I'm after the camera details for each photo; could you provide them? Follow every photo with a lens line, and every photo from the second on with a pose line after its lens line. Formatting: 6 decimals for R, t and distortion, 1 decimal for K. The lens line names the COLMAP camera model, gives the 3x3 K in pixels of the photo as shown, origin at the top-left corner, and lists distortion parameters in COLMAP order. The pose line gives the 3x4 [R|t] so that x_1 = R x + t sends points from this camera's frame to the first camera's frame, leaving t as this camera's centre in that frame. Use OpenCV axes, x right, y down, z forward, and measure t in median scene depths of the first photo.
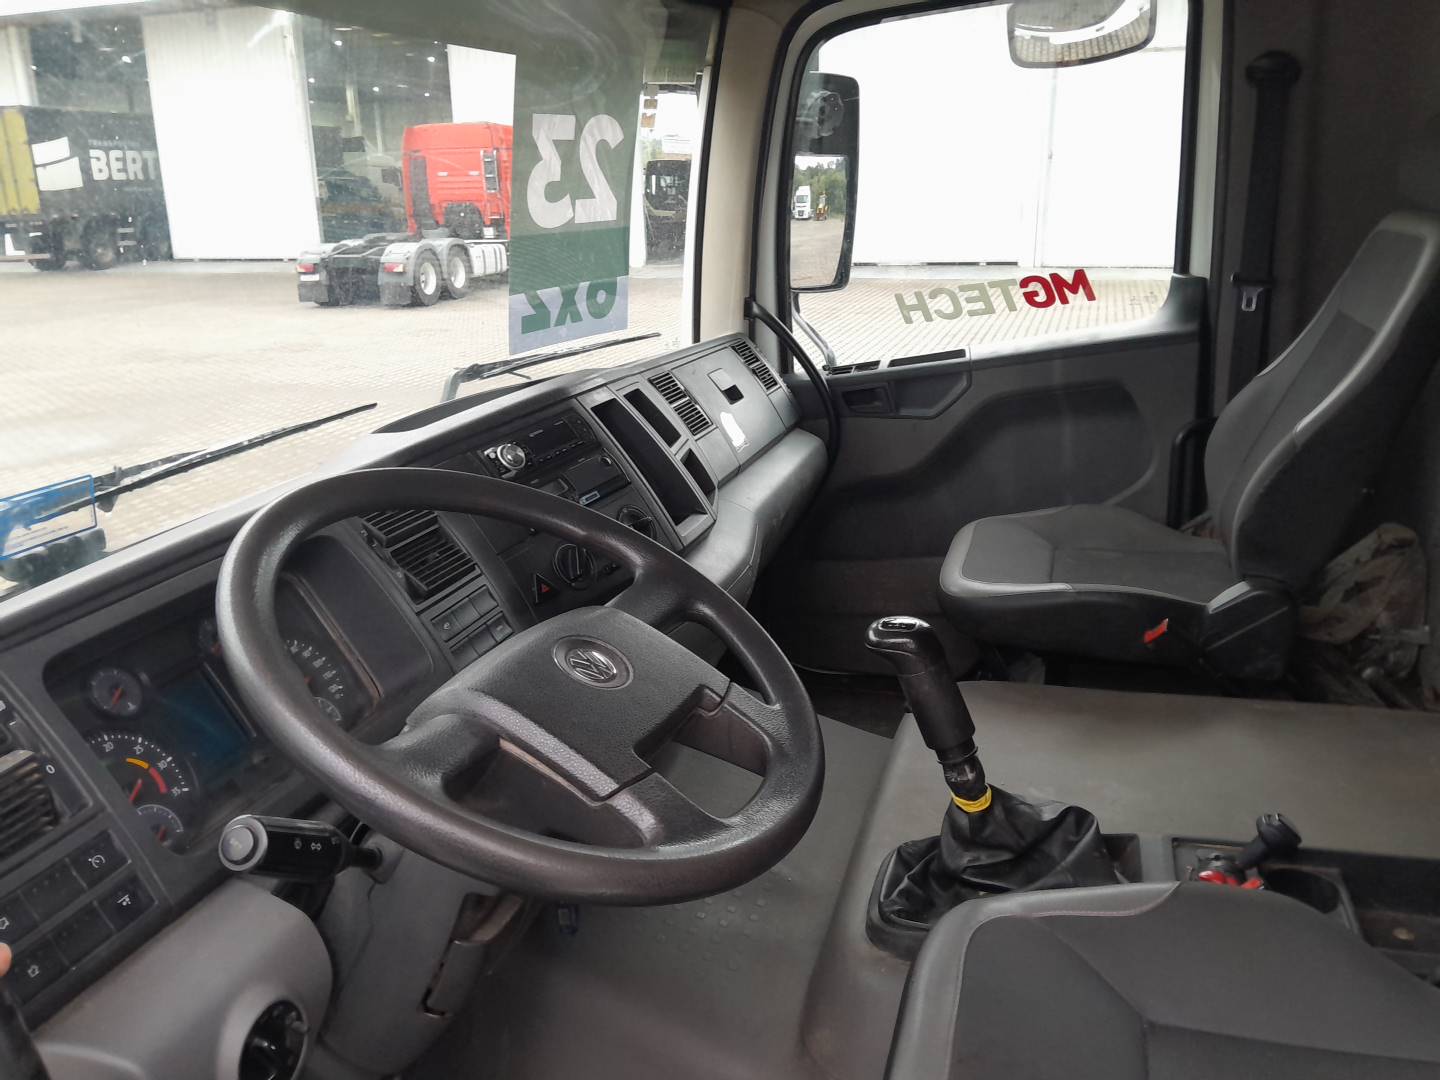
lens RADIAL K [[1088.5, 0, 720.0], [0, 1088.5, 540.0], [0, 0, 1]] dist [0.081520, -0.138240]
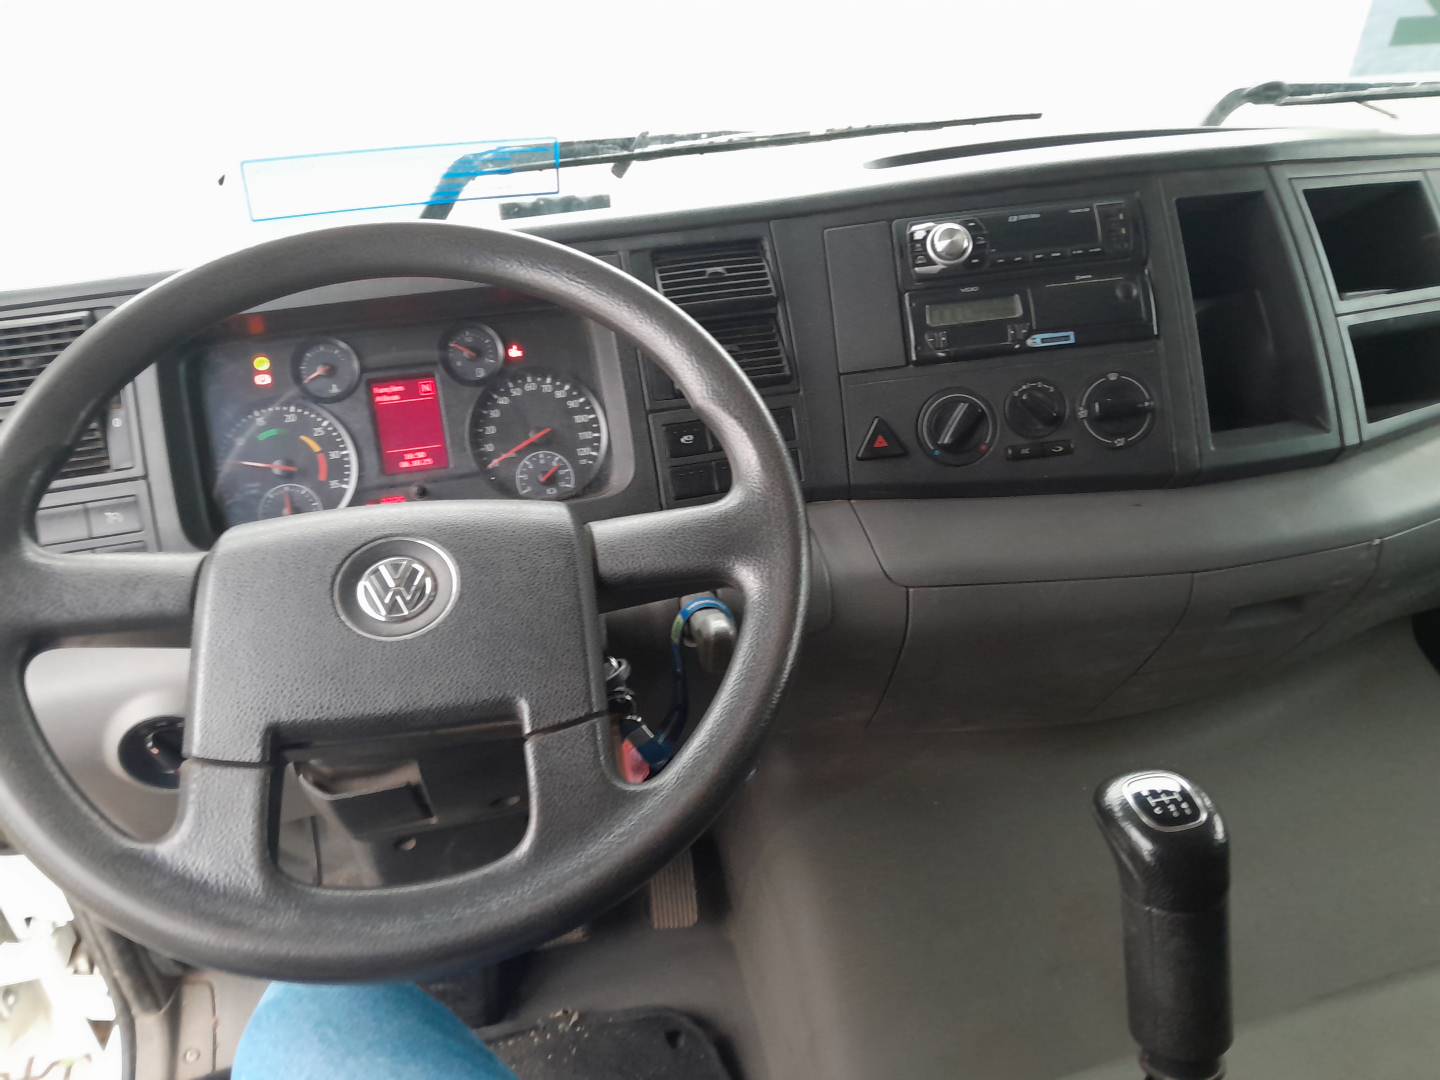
lens RADIAL K [[1088.5, 0, 720.0], [0, 1088.5, 540.0], [0, 0, 1]] dist [0.081520, -0.138240]
pose [[0.548294, 0.479765, -0.684981, 0.291958], [-0.251361, 0.875745, 0.412175, -0.162673], [0.797616, -0.053816, 0.600760, 0.470842]]
